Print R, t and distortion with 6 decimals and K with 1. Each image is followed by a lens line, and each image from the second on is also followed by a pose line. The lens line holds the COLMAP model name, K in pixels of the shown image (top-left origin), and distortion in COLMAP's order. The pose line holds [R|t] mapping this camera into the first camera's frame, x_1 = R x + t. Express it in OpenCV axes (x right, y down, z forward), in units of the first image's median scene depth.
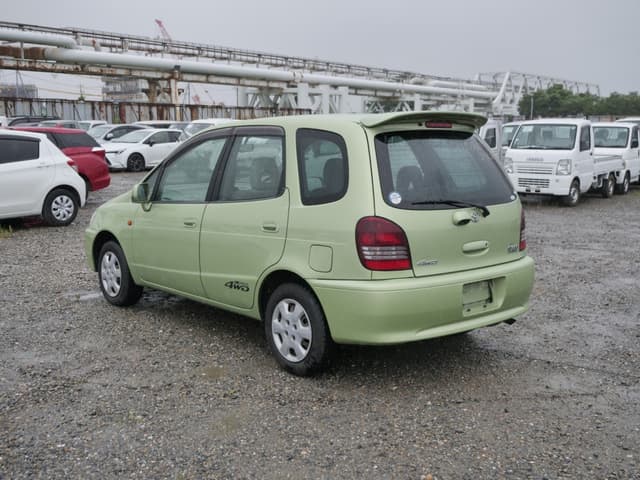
lens RADIAL K [[763.5, 0, 318.0], [0, 763.5, 235.1], [0, 0, 1]] dist [0.002116, 0.000000]
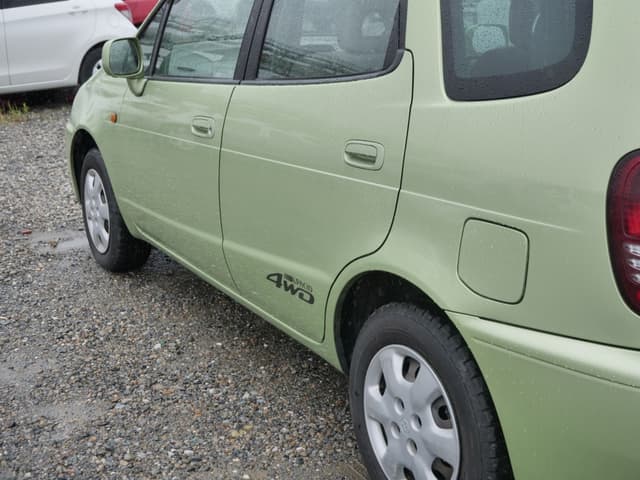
lens RADIAL K [[922.5, 0, 324.3], [0, 922.5, 242.9], [0, 0, 1]] dist [0.007087, 0.000000]
pose [[0.983013, 0.042794, -0.178476, 0.002512], [-0.015957, 0.988682, 0.149177, -0.033293], [0.182840, -0.143795, 0.972570, 0.512643]]
